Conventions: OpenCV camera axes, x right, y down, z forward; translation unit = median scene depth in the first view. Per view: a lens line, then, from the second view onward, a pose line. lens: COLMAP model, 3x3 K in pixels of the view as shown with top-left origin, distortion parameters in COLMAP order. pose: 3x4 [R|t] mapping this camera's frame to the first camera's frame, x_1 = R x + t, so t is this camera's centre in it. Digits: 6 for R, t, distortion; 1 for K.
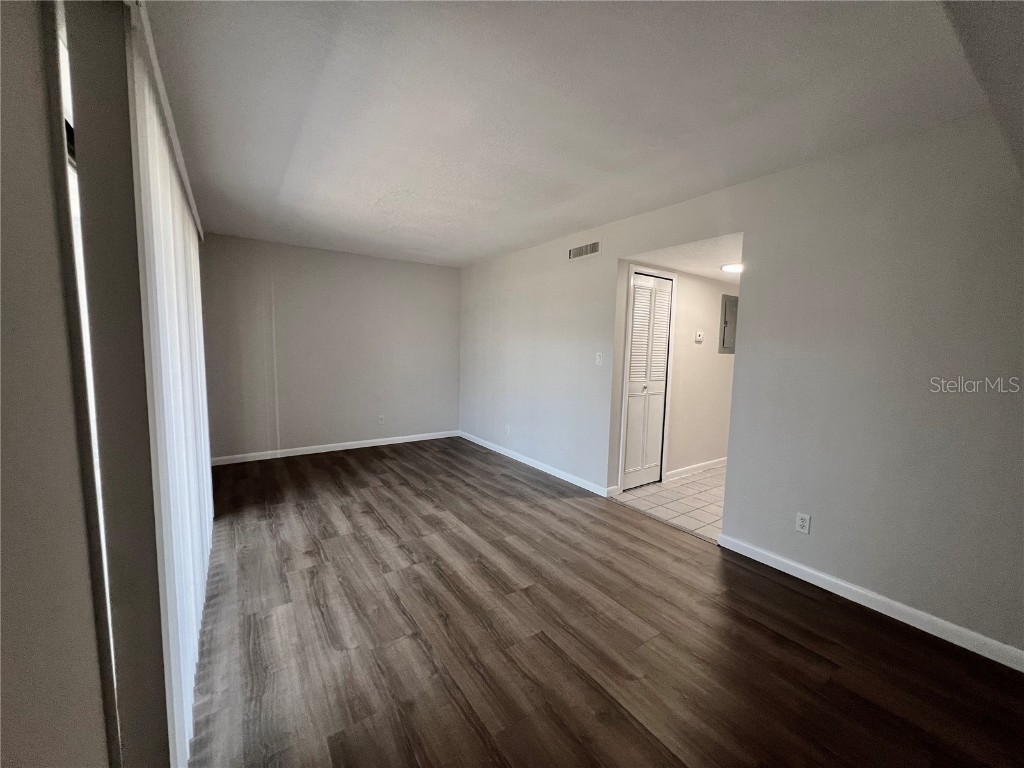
lens RADIAL K [[408.6, 0, 511.0], [0, 408.6, 388.1], [0, 0, 1]] dist [-0.001739, -0.000225]
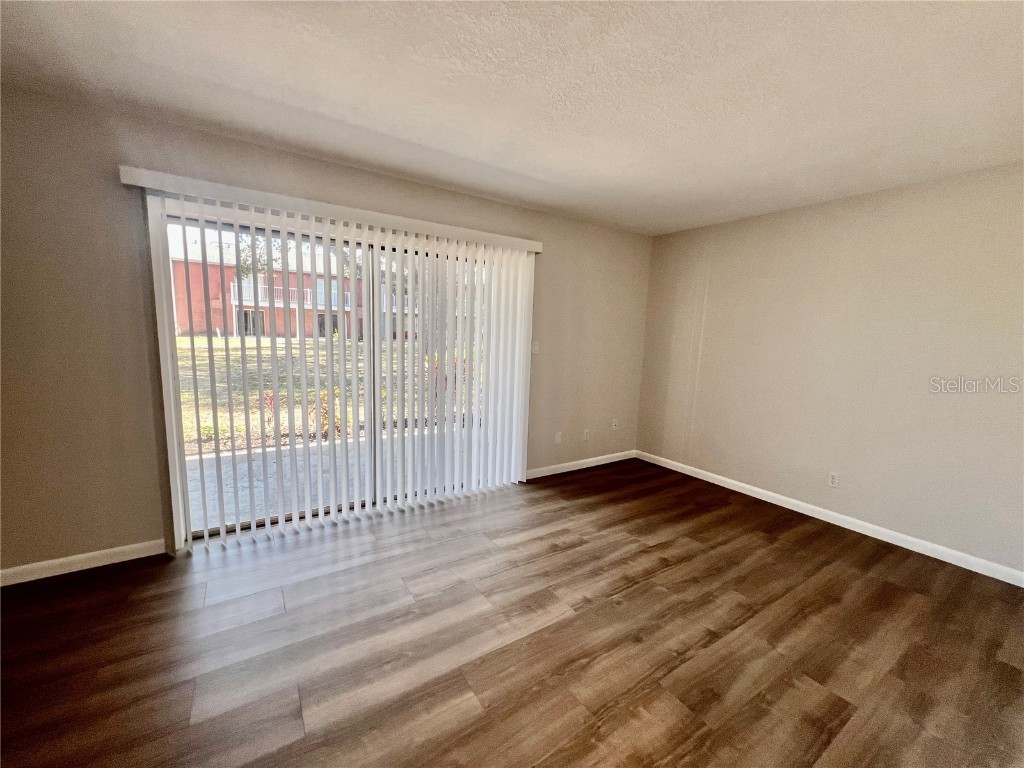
lens RADIAL K [[408.6, 0, 511.0], [0, 408.6, 388.1], [0, 0, 1]] dist [-0.001739, -0.000225]
pose [[-0.025322, 0.111913, -0.993395, 0.443487], [-0.137367, 0.983898, 0.114344, -0.092193], [0.990197, 0.139355, -0.009541, 0.931648]]
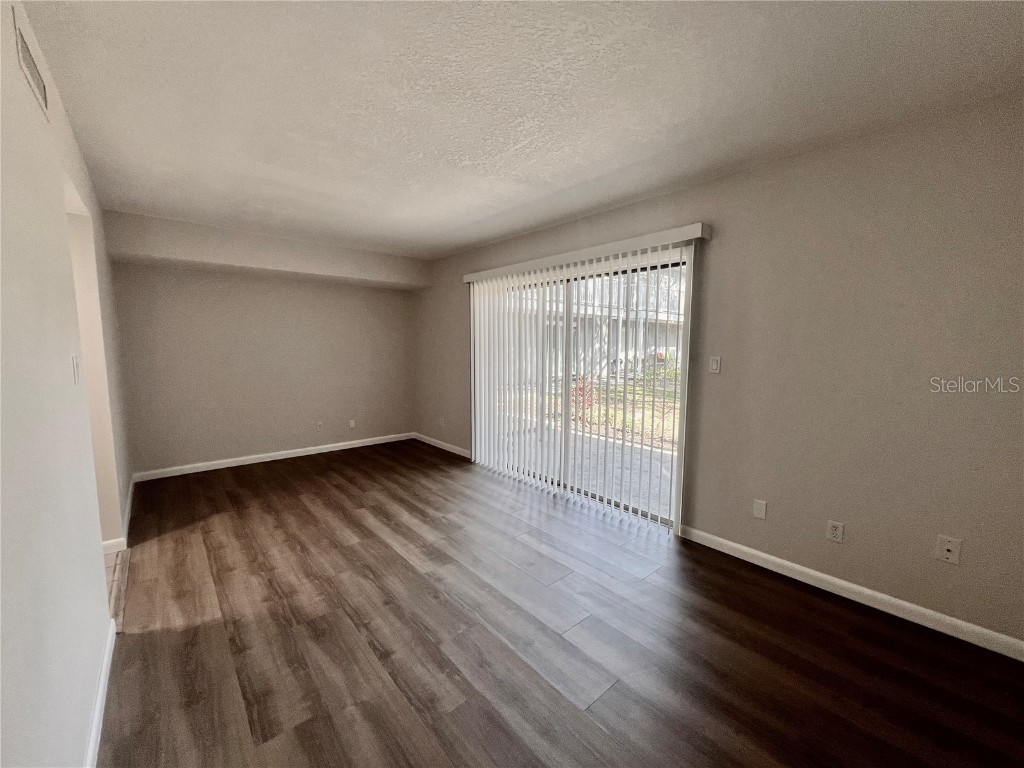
lens RADIAL K [[408.6, 0, 511.0], [0, 408.6, 388.1], [0, 0, 1]] dist [-0.001739, -0.000225]
pose [[-0.993286, -0.015706, -0.114617, -0.242097], [-0.039228, 0.977772, 0.205970, -0.195736], [0.108835, 0.209083, -0.971823, 1.787379]]
